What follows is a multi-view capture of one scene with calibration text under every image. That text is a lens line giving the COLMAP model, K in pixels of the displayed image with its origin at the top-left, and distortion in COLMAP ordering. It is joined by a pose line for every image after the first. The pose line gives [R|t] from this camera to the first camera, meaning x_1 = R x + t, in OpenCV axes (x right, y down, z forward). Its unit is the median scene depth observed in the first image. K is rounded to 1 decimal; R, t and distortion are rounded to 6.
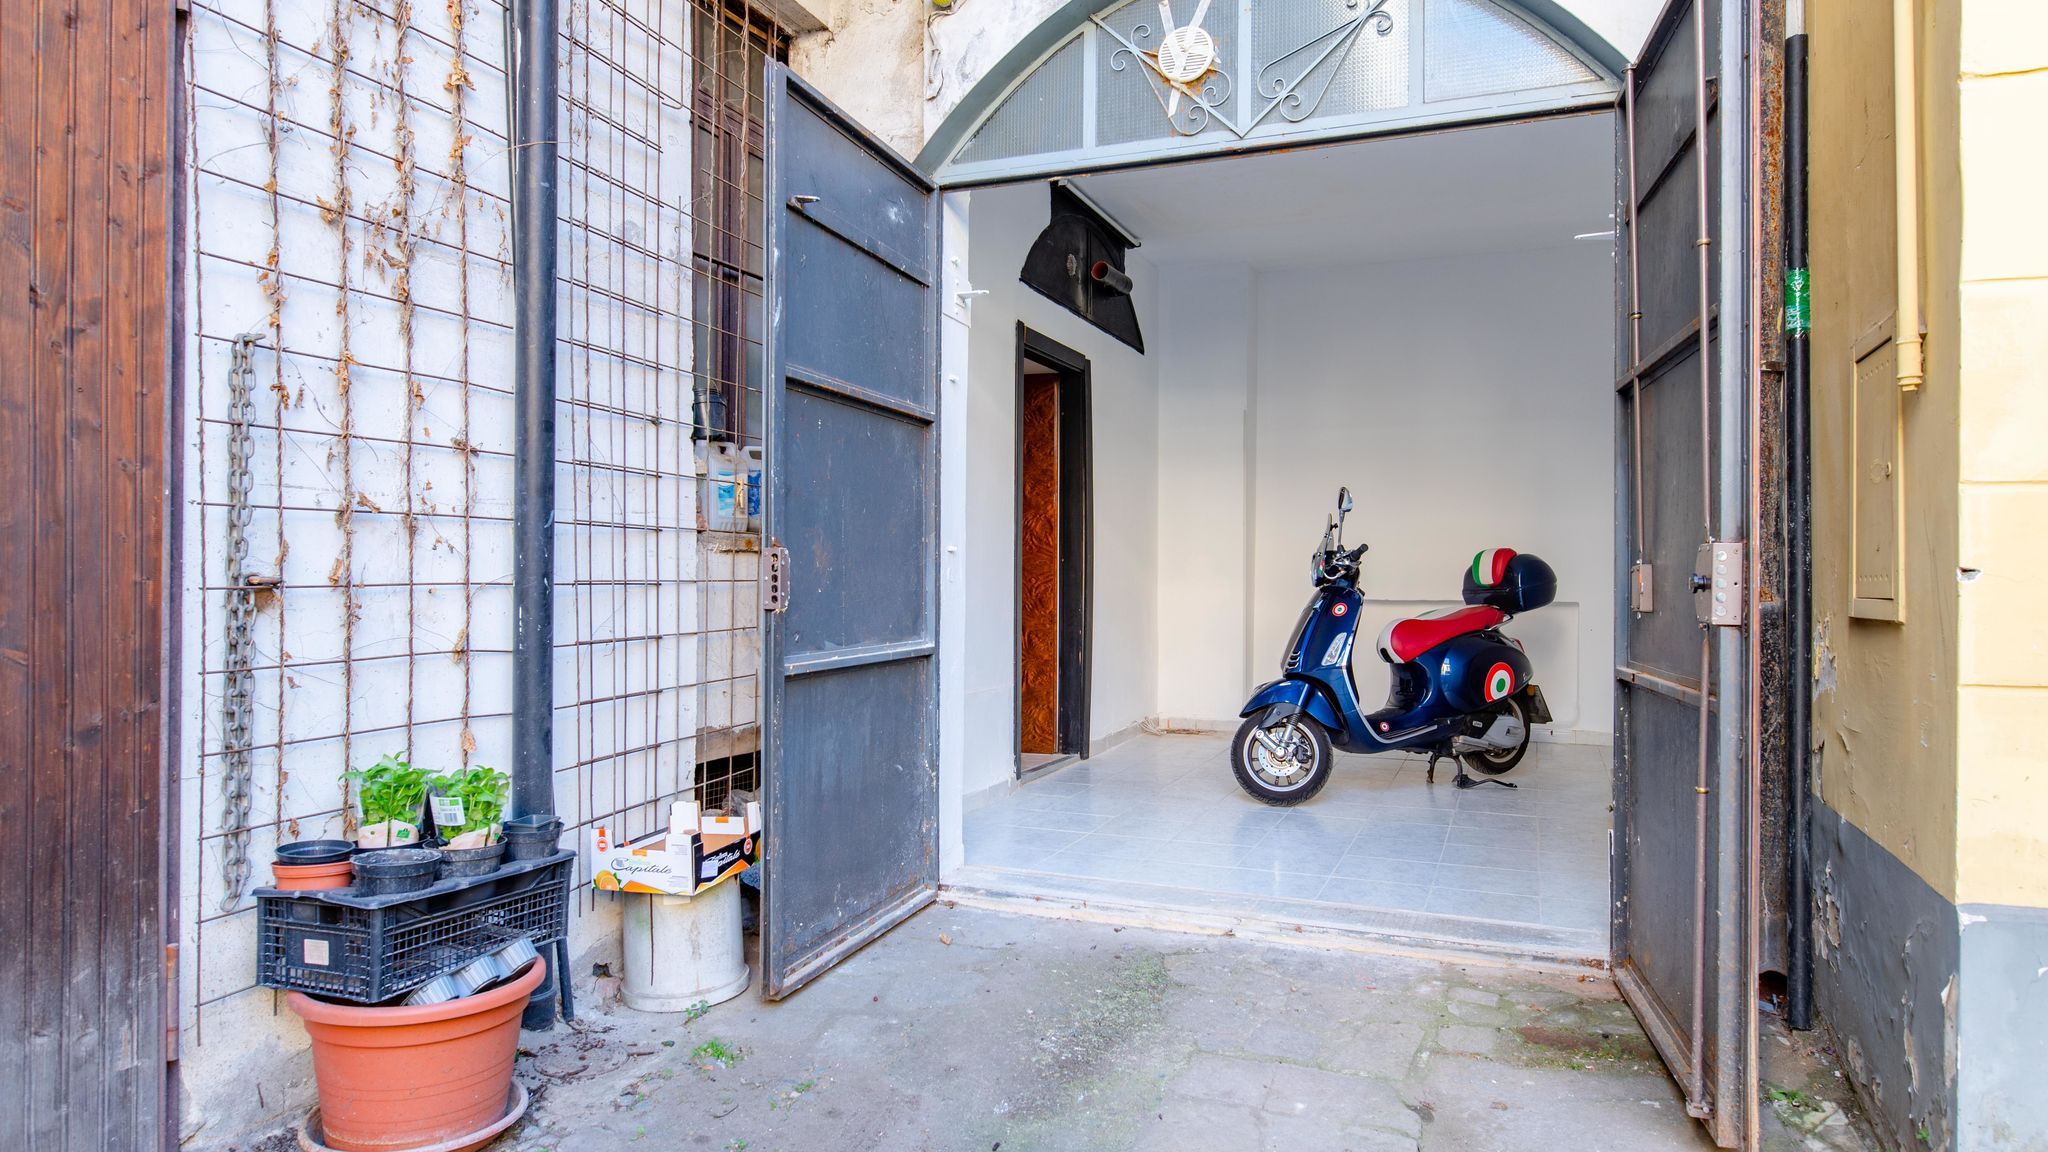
lens RADIAL K [[1258.8, 0, 1013.5], [0, 1258.8, 575.8], [0, 0, 1]] dist [-0.000684, -0.001555]
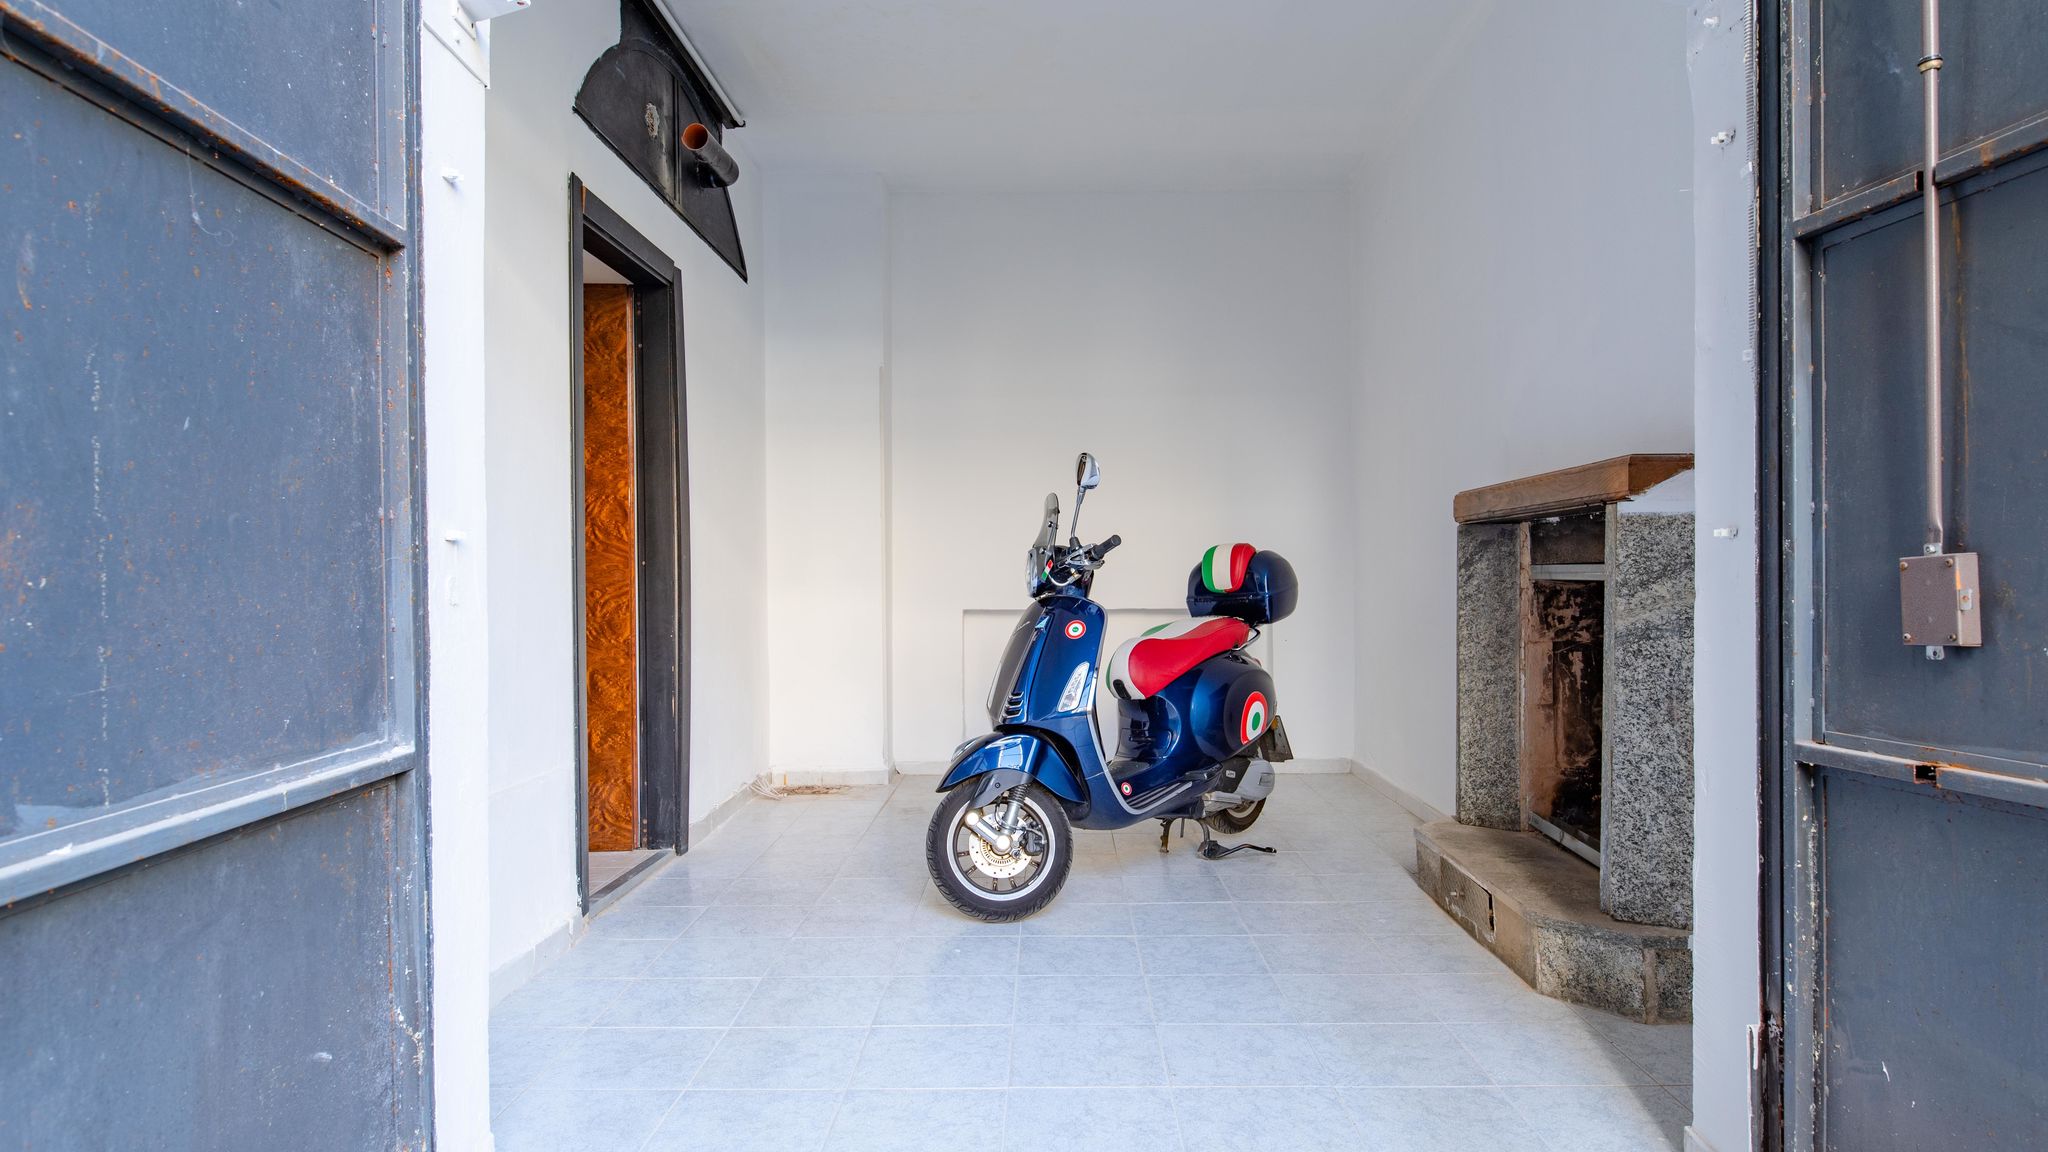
lens RADIAL K [[1172.1, 0, 1023.6], [0, 1172.1, 592.2], [0, 0, 1]] dist [-0.000462, -0.000325]
pose [[0.923532, -0.016460, 0.383168, -0.016025], [0.012846, 0.999846, 0.011989, -0.002098], [-0.383306, -0.006150, 0.923601, 0.396815]]
